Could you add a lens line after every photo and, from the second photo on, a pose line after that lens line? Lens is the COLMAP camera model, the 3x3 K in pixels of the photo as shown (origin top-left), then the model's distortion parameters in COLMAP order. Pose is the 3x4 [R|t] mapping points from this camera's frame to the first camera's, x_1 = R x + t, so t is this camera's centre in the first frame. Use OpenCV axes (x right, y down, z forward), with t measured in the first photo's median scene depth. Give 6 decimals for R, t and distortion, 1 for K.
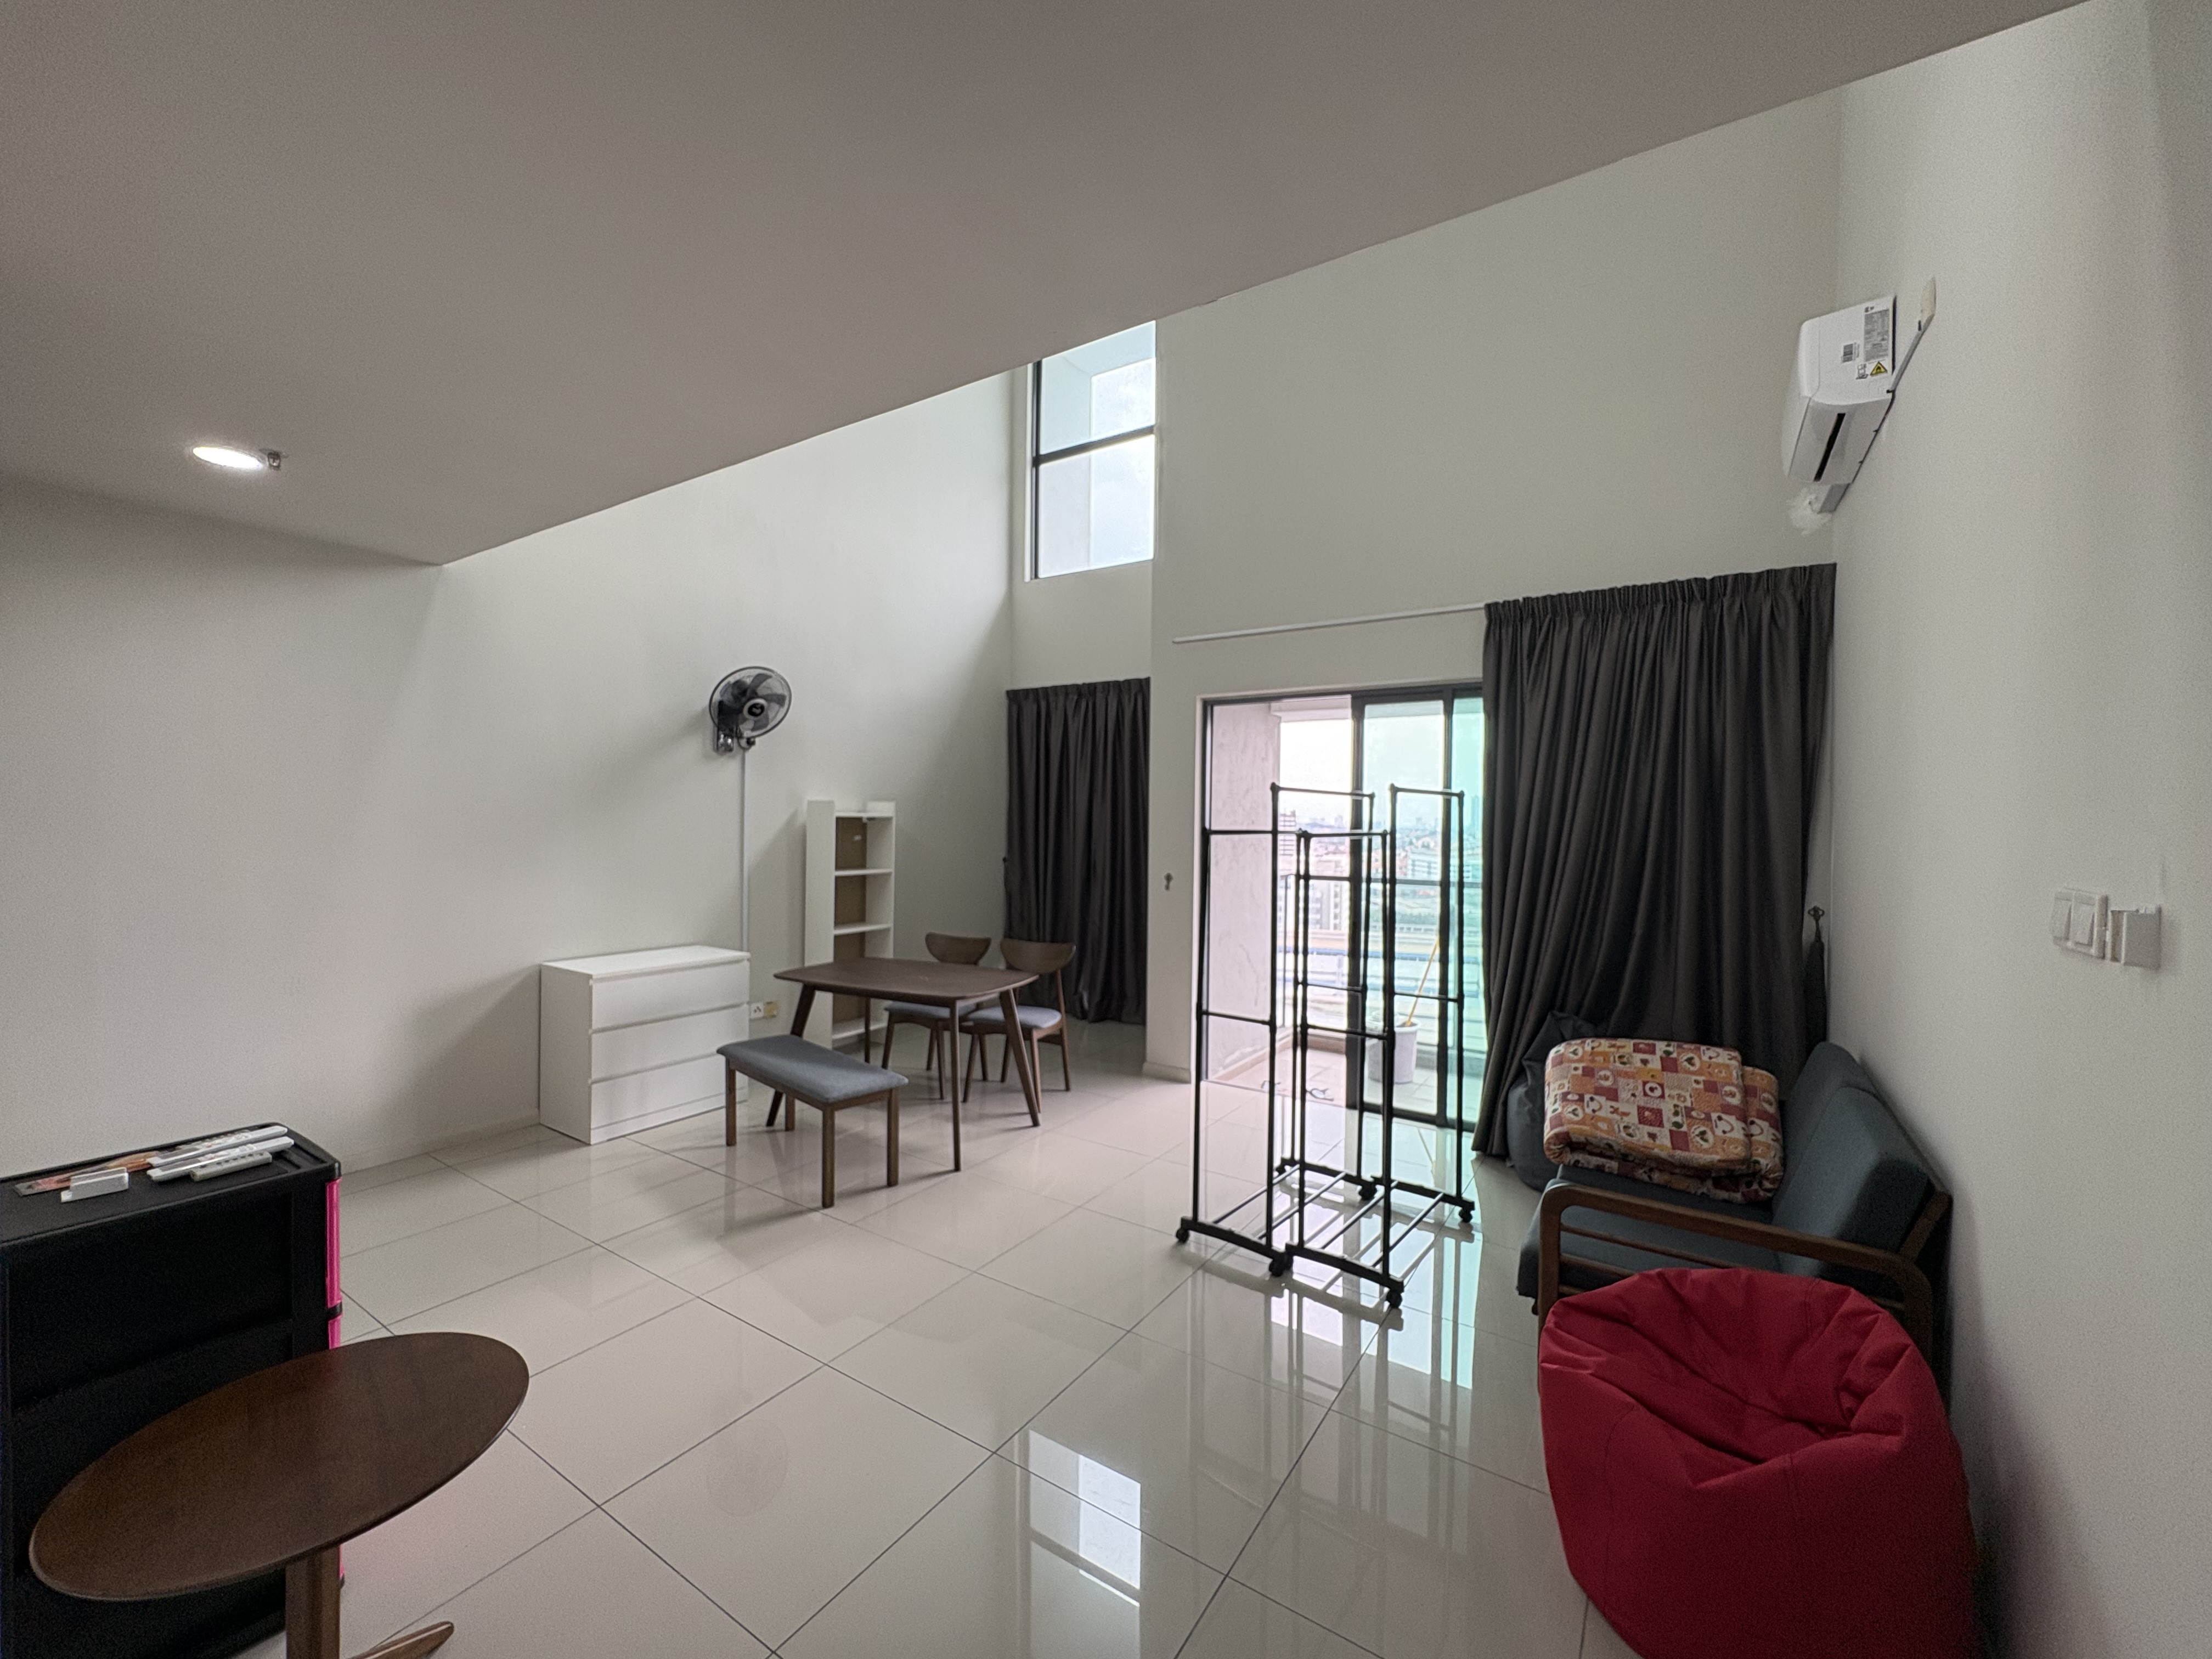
lens RADIAL K [[887.8, 0, 1111.2], [0, 887.8, 834.9], [0, 0, 1]] dist [0.003678, 0.000248]
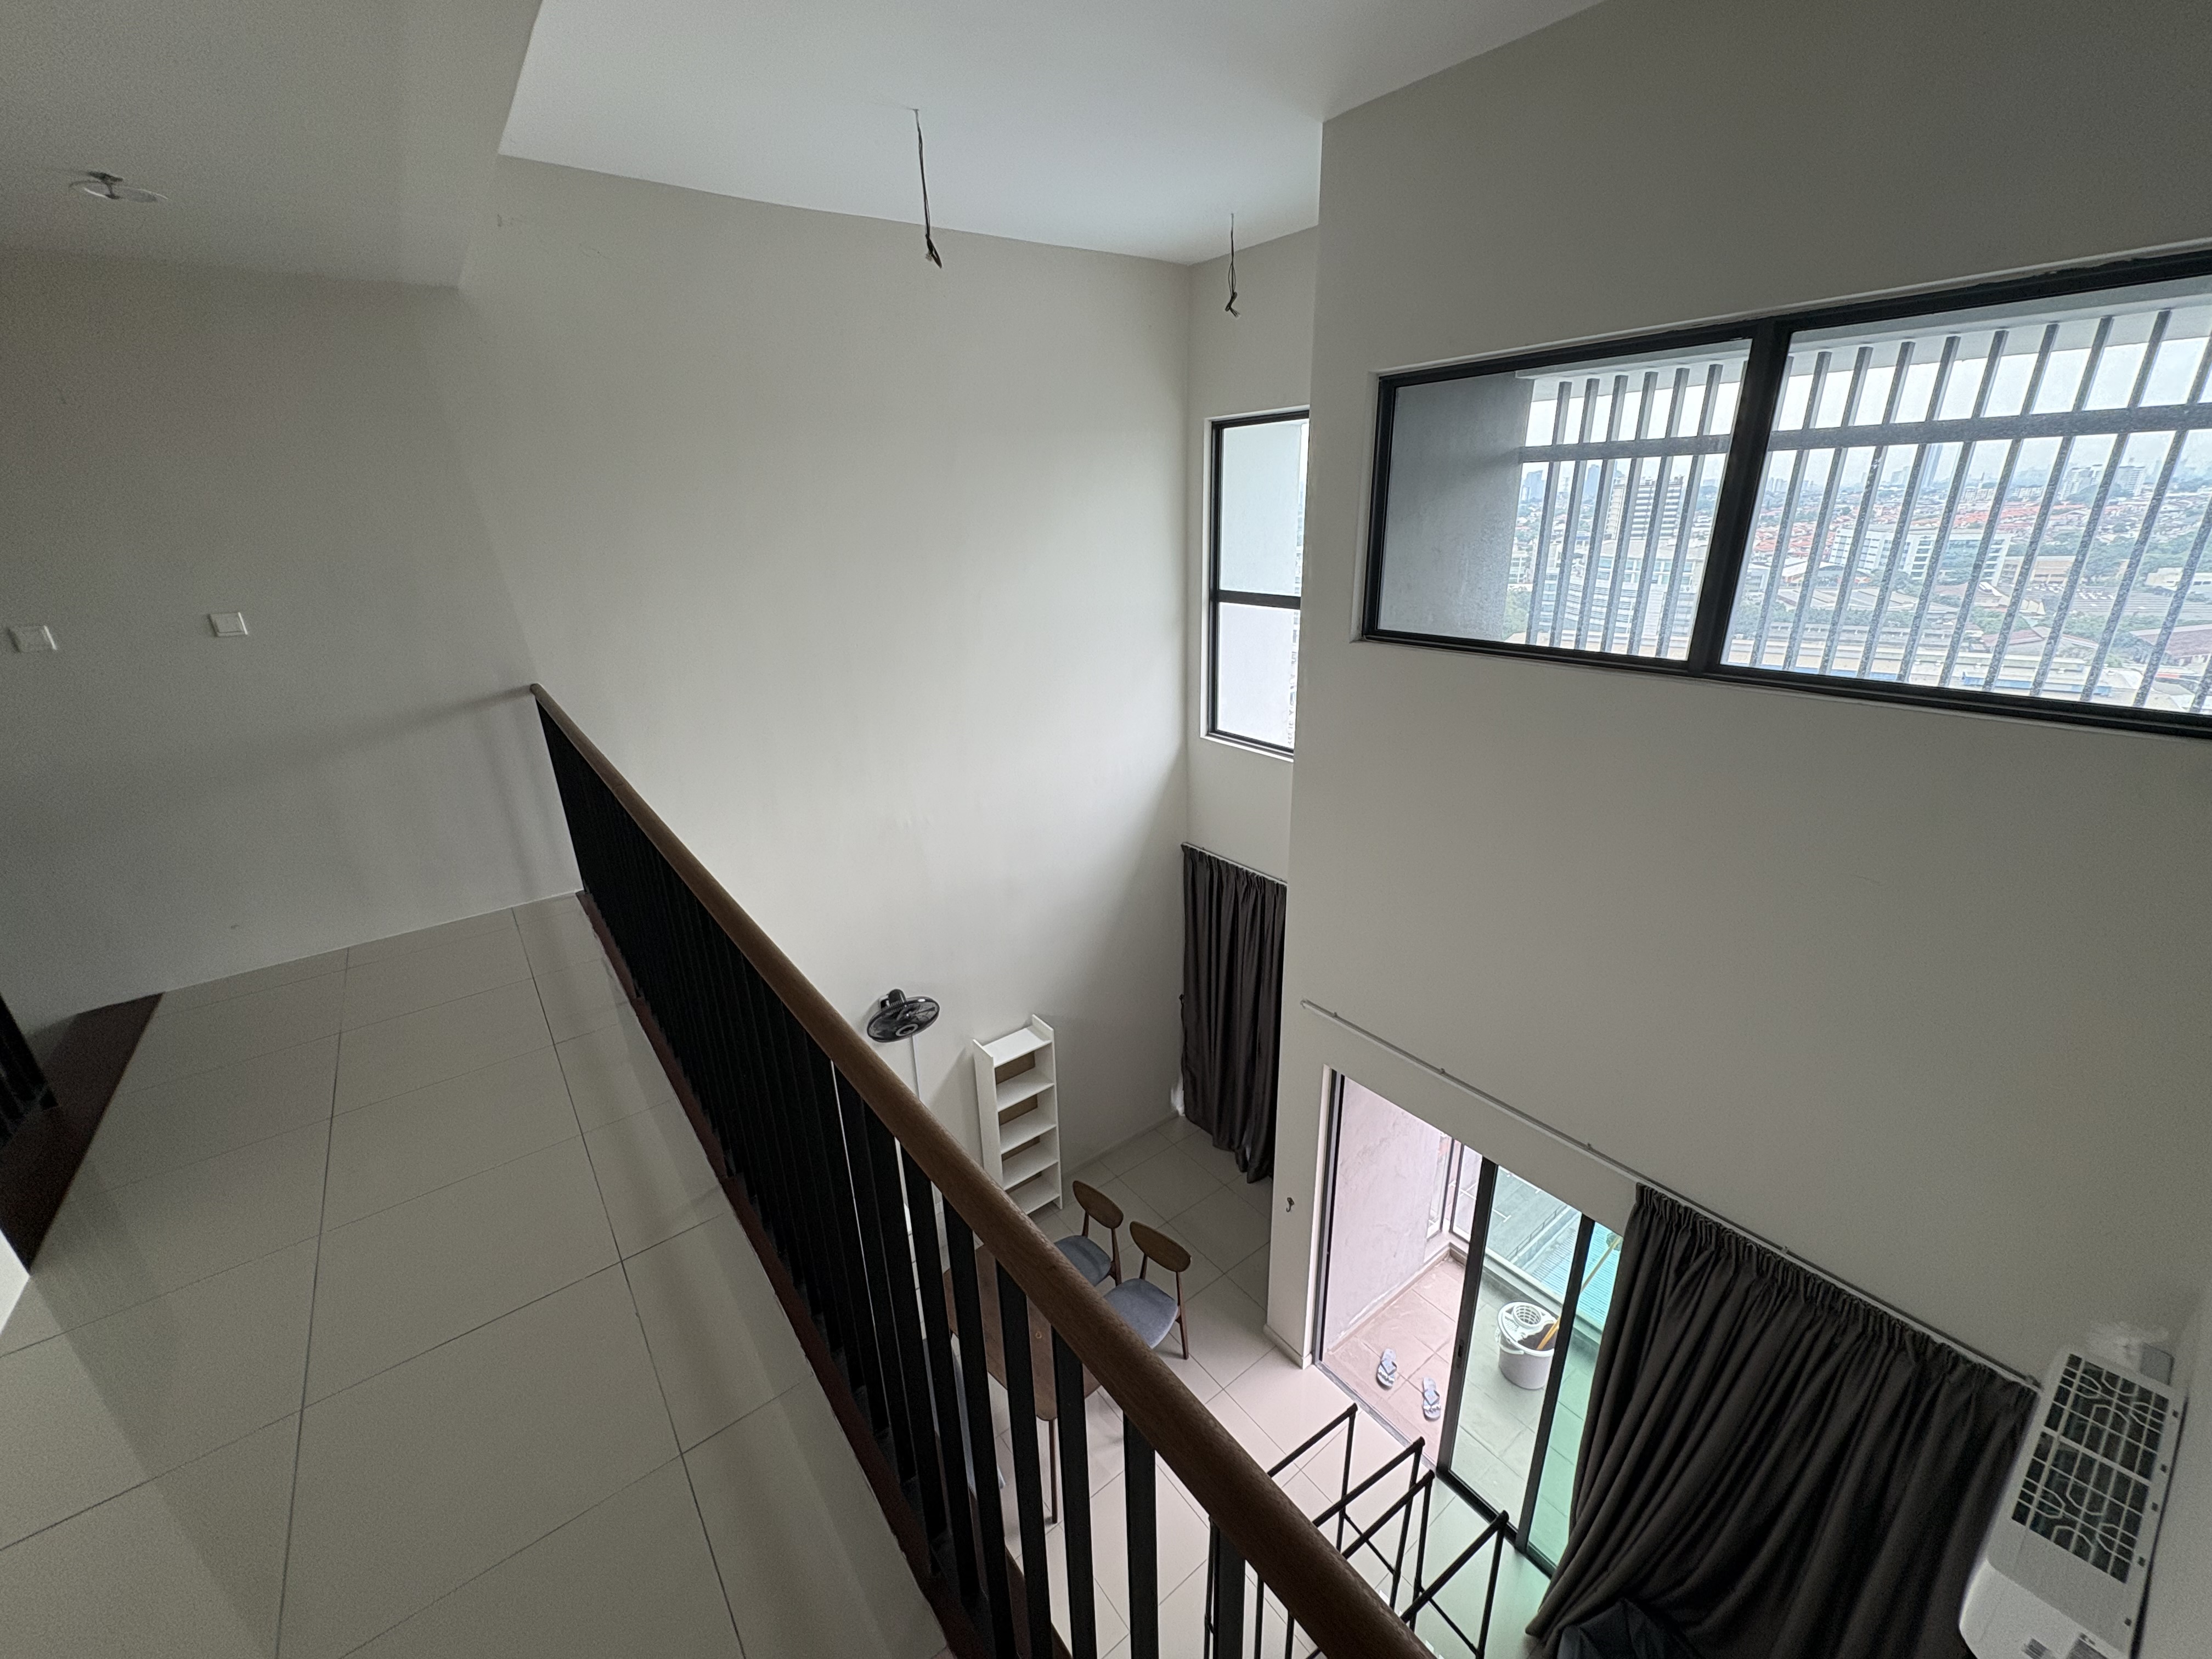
lens RADIAL K [[887.8, 0, 1113.4], [0, 887.8, 829.5], [0, 0, 1]] dist [0.003678, 0.000248]
pose [[0.943521, 0.084205, -0.320432, 0.124029], [0.030958, 0.940525, 0.338312, -0.531924], [0.329862, -0.329125, 0.884798, 0.139040]]
